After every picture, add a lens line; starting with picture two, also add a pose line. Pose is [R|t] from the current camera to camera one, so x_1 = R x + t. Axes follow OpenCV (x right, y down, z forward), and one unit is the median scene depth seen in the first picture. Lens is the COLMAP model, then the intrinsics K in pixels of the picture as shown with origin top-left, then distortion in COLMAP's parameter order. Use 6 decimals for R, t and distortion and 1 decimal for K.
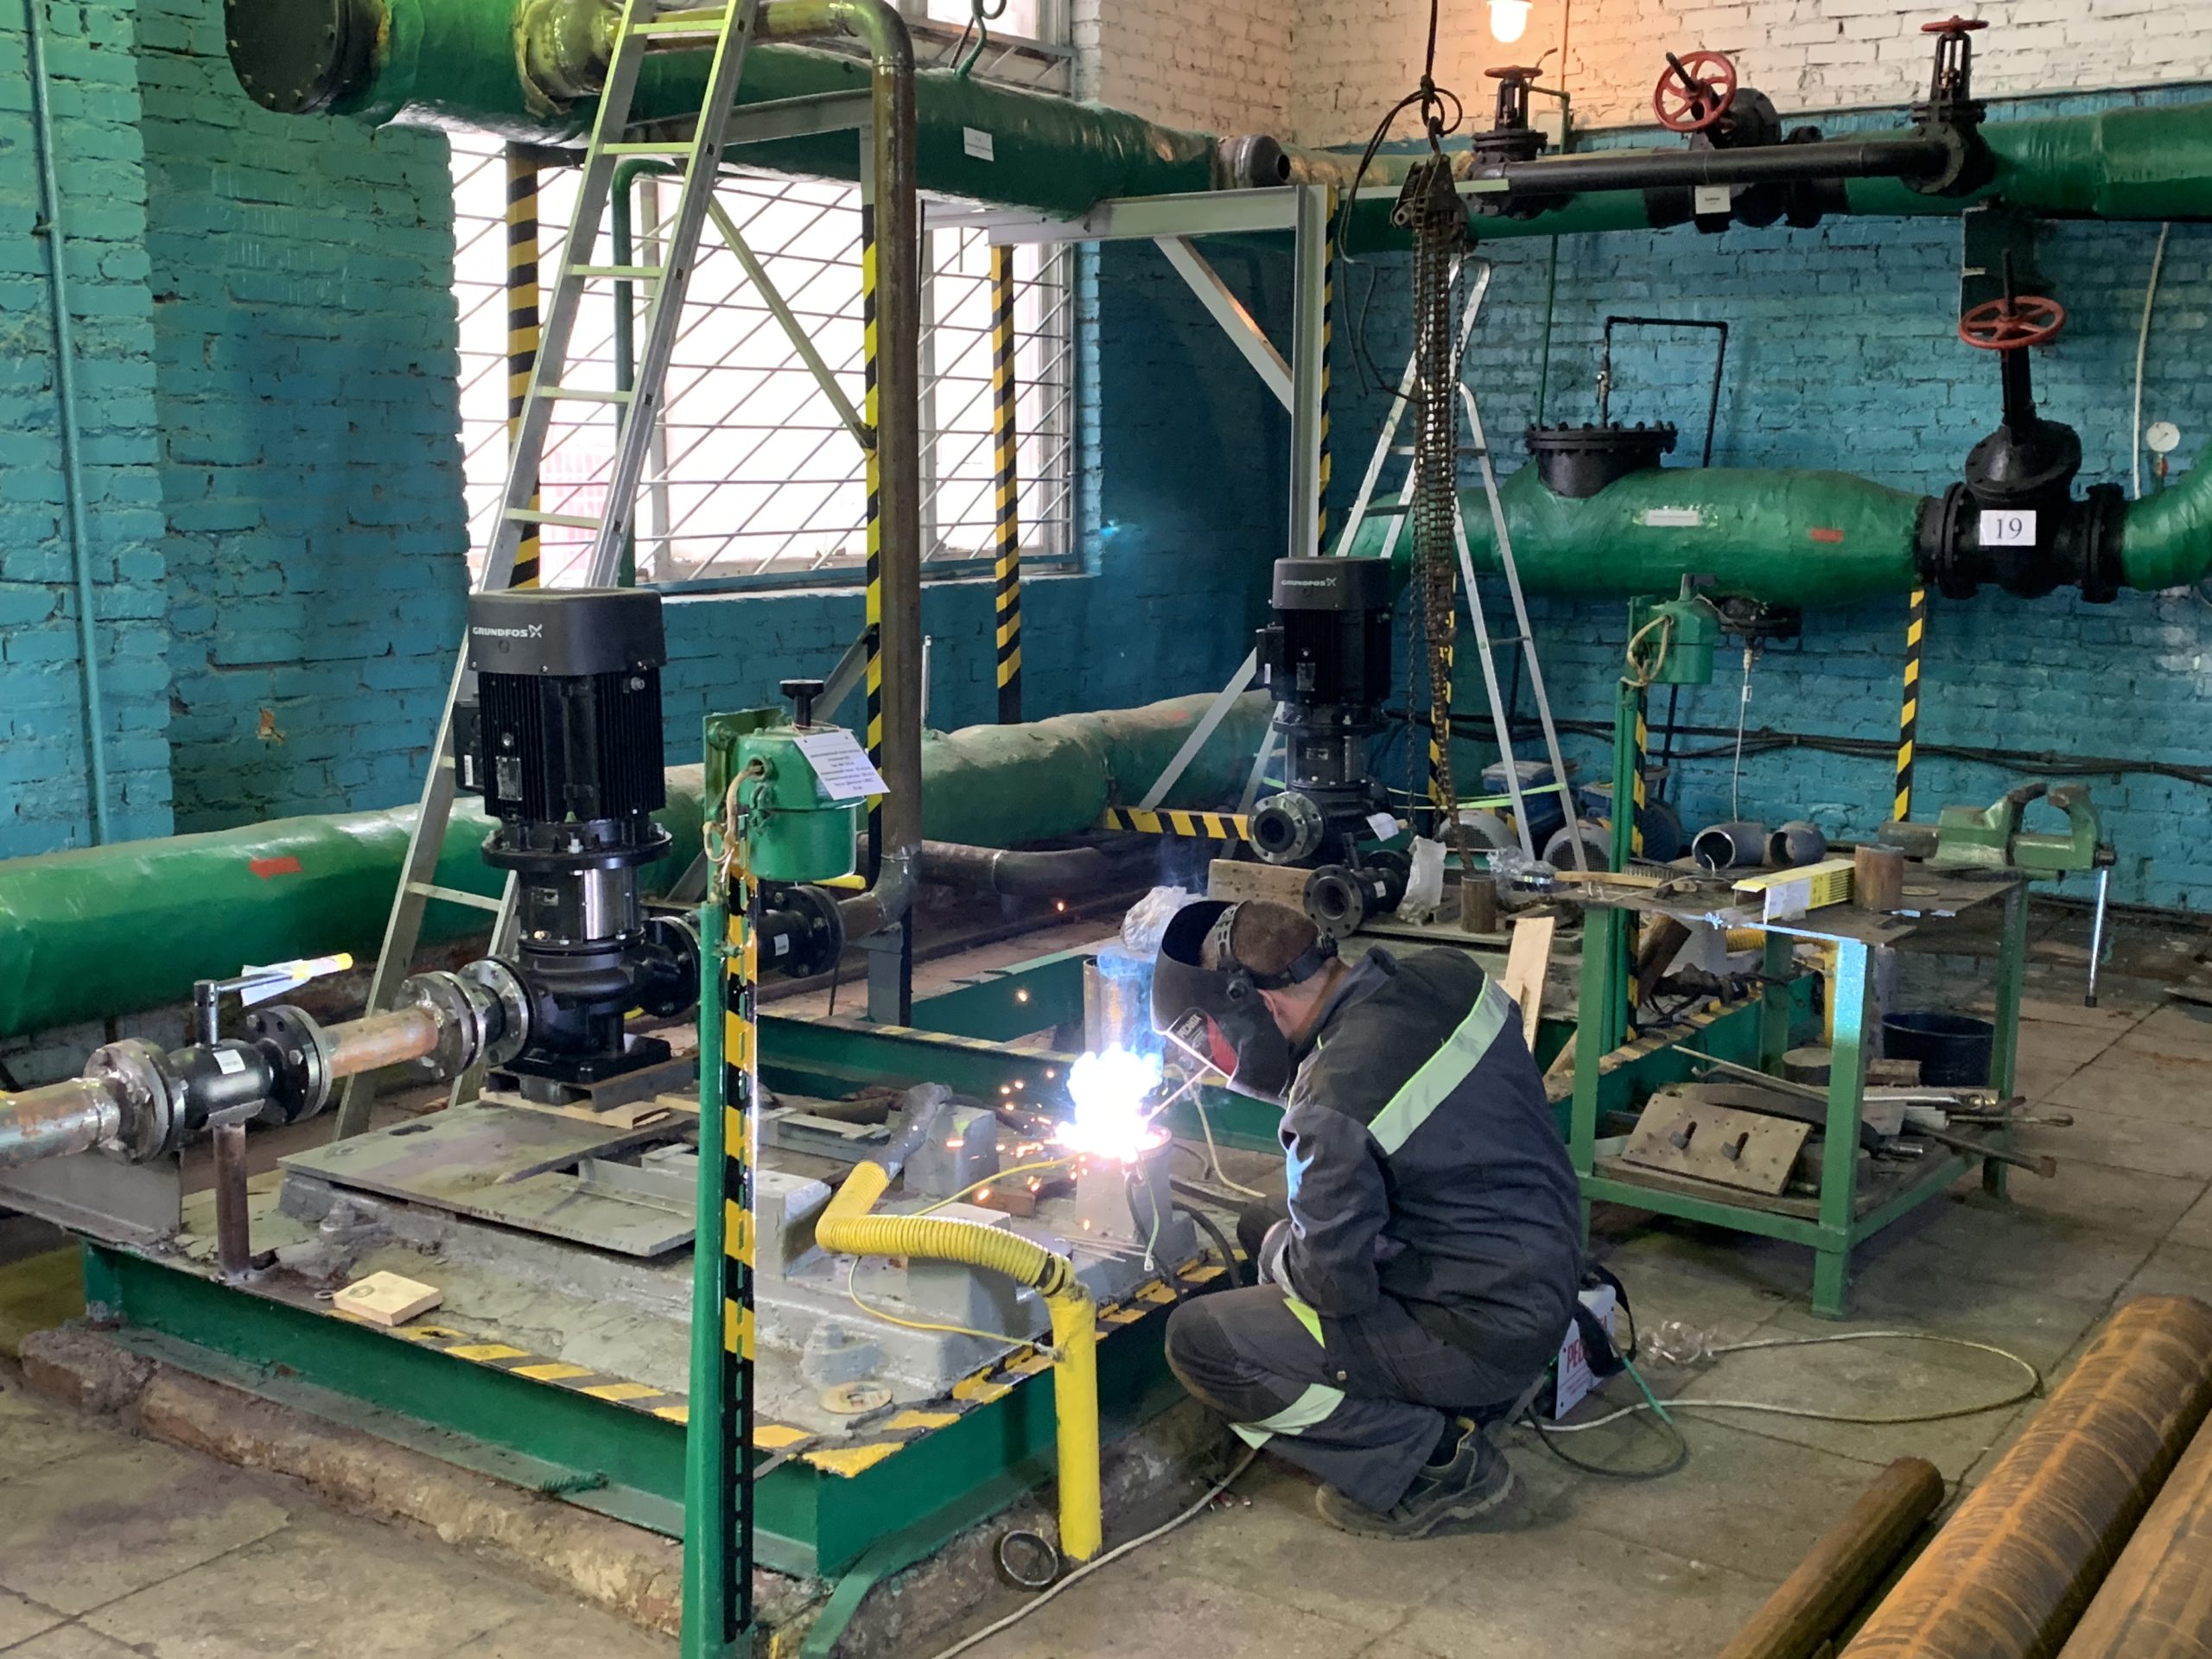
lens RADIAL K [[2448.0, 0, 1124.0], [0, 2448.0, 827.6], [0, 0, 1]] dist [0.022107, 0.000000]
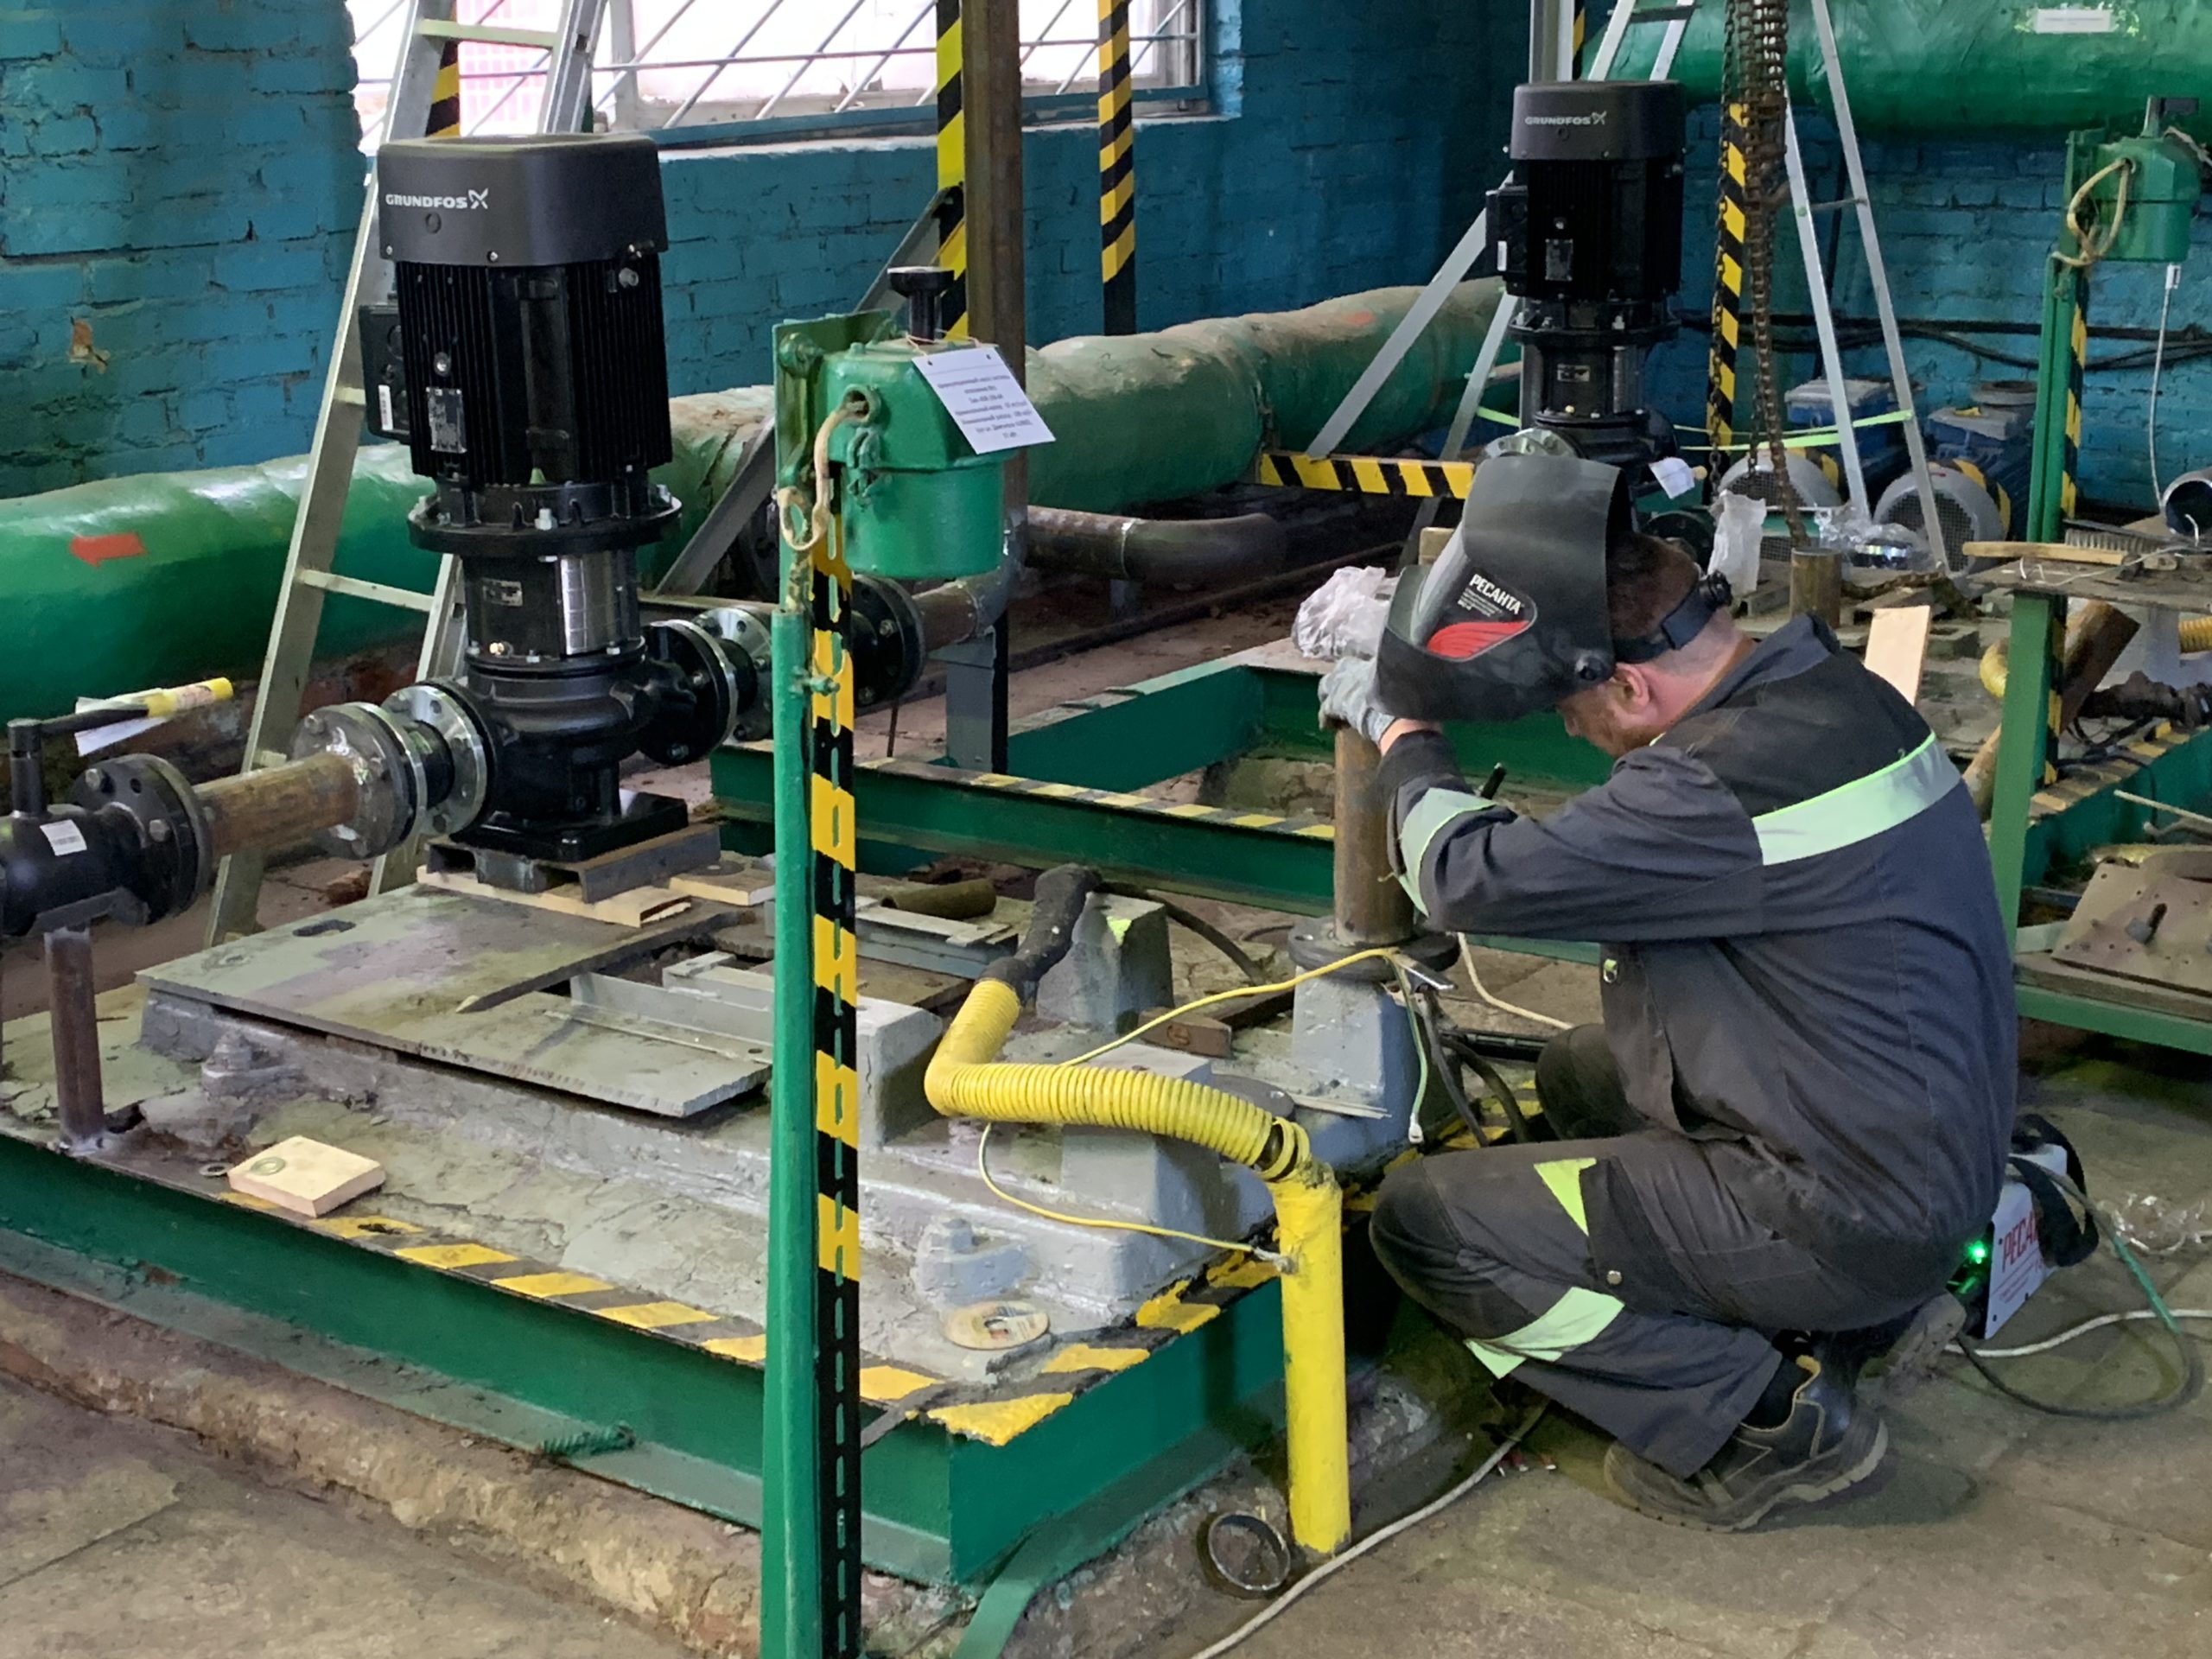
lens RADIAL K [[3276.3, 0, 1138.5], [0, 3276.3, 847.4], [0, 0, 1]] dist [0.081291, 0.000000]
pose [[0.999726, -0.005873, -0.022641, -0.031409], [0.008387, 0.993605, 0.112598, -0.002782], [0.021835, -0.112757, 0.993383, 0.065606]]
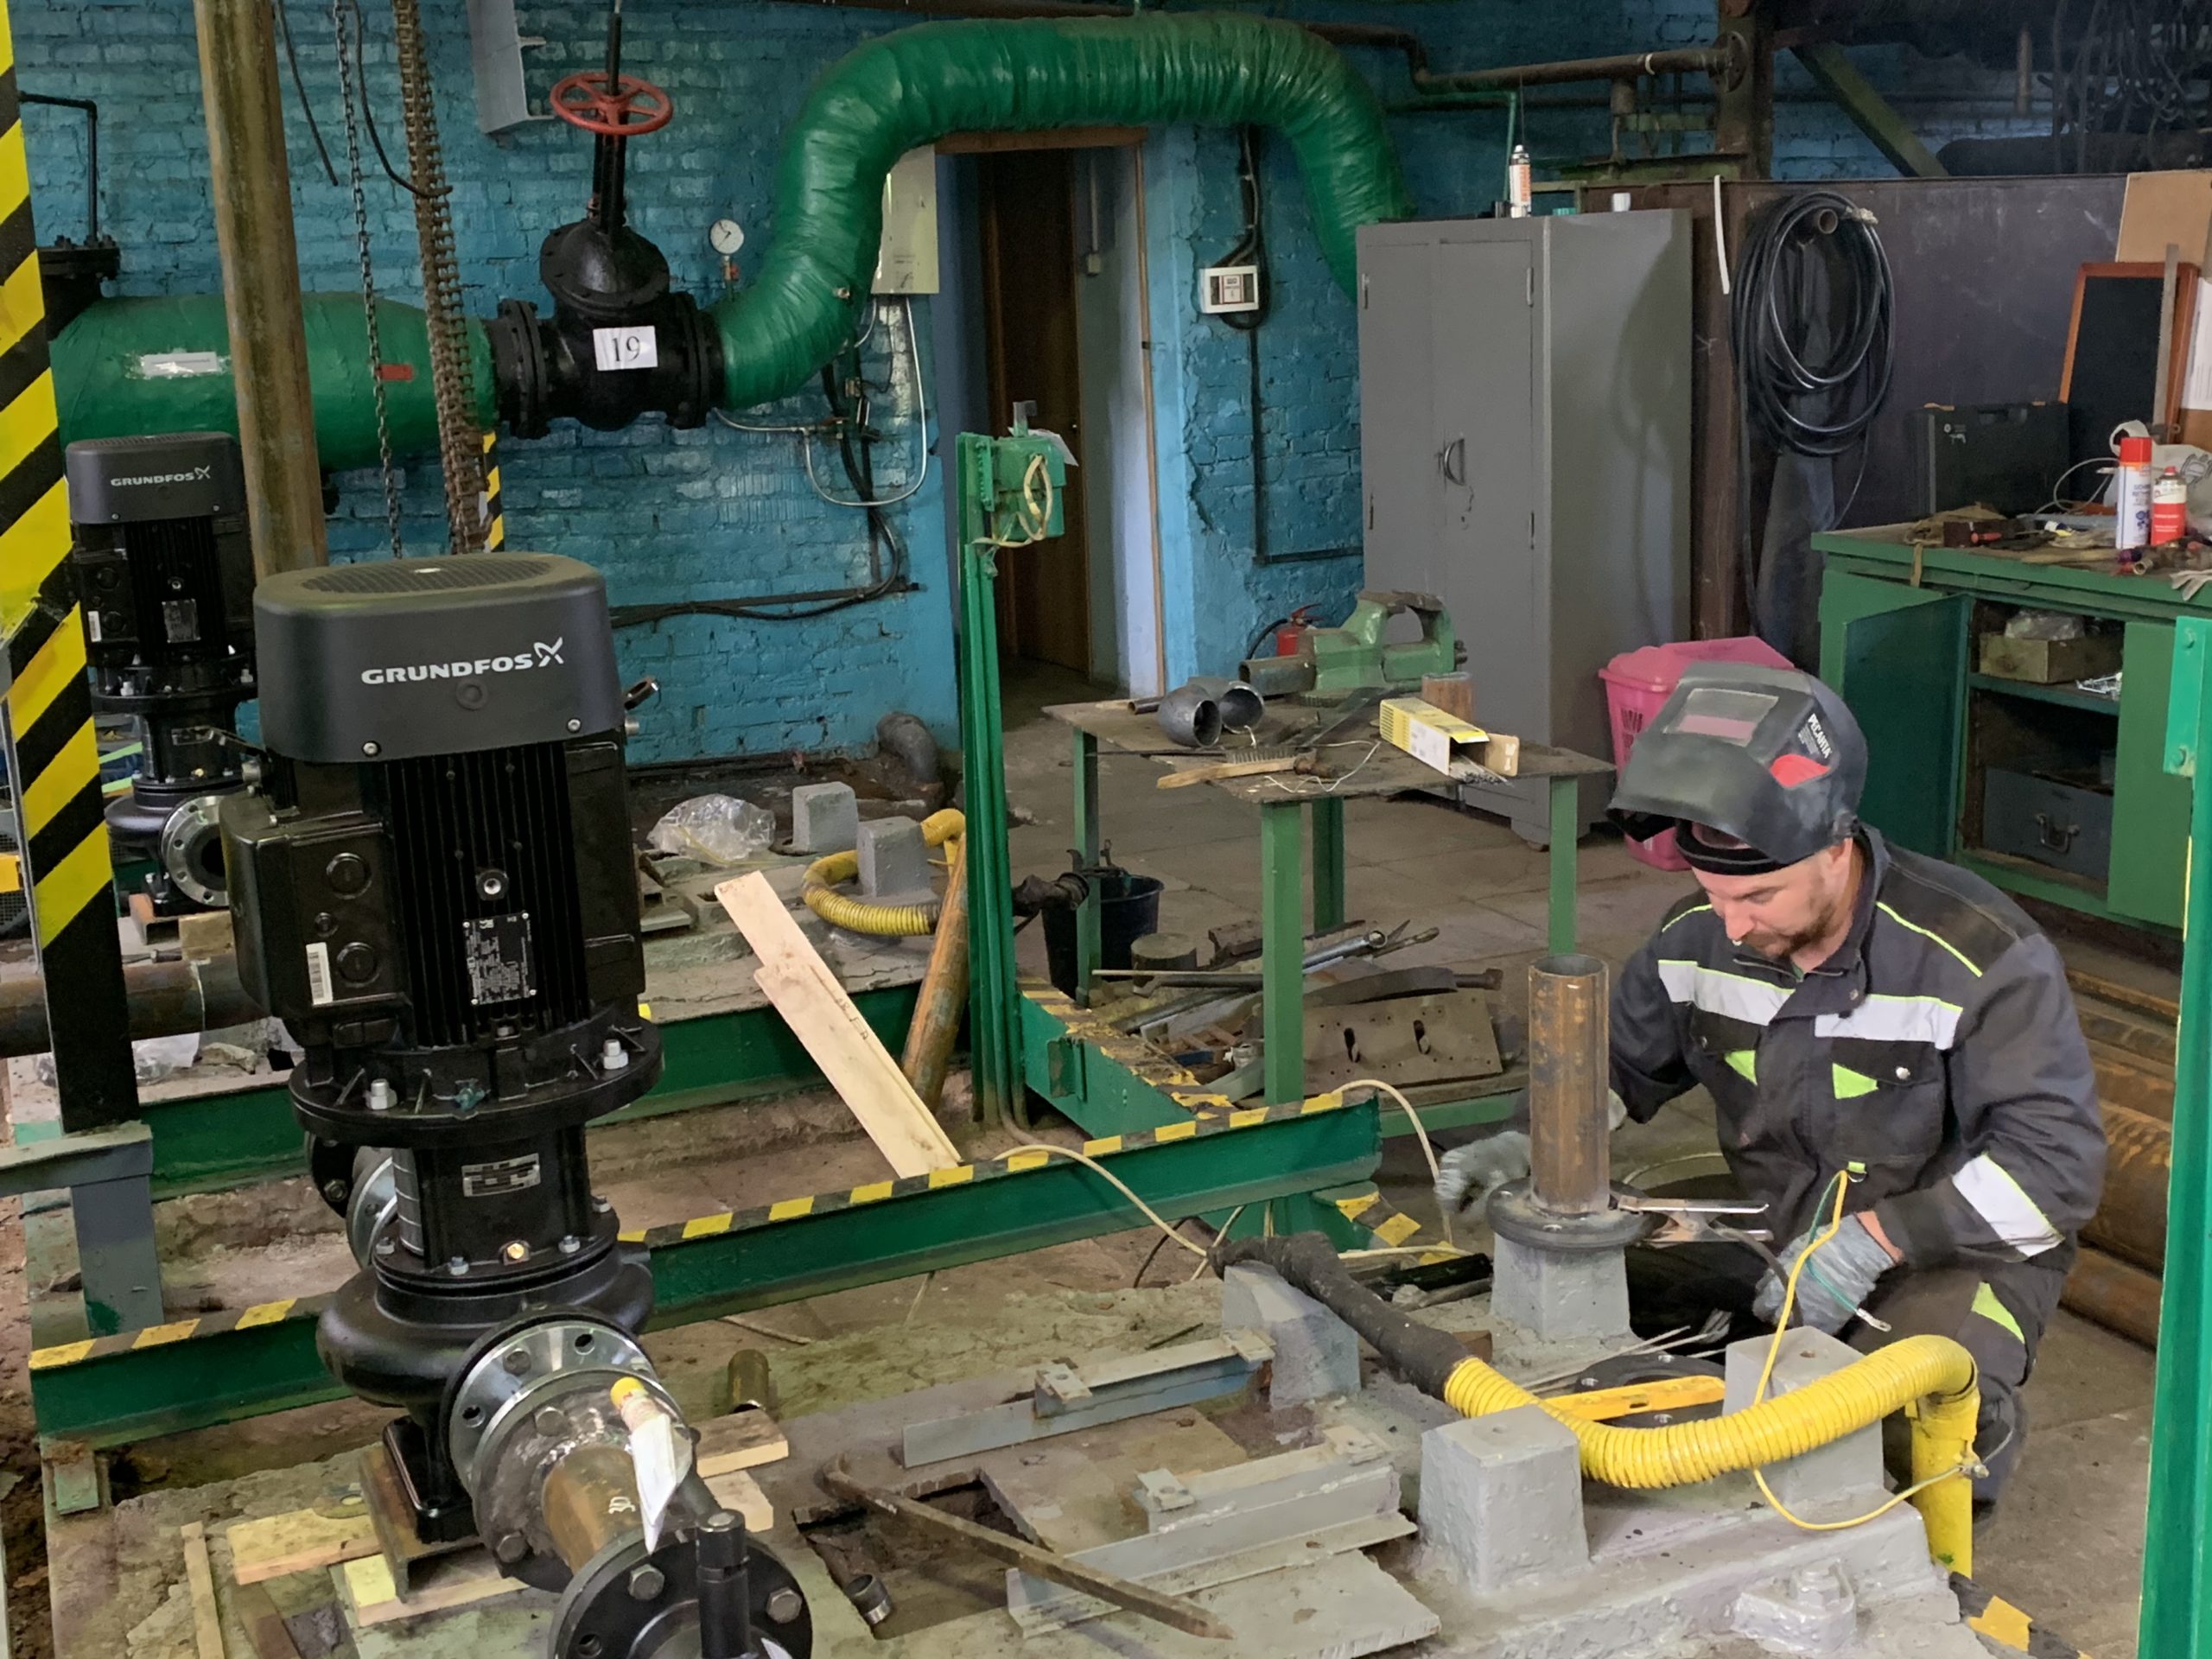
lens RADIAL K [[2707.1, 0, 1103.6], [0, 2707.1, 836.6], [0, 0, 1]] dist [0.056429, 0.000000]
pose [[0.535460, -0.208171, 0.818503, -0.519206], [0.170081, 0.975870, 0.136928, -0.081233], [-0.827257, 0.065893, 0.557946, 0.487718]]
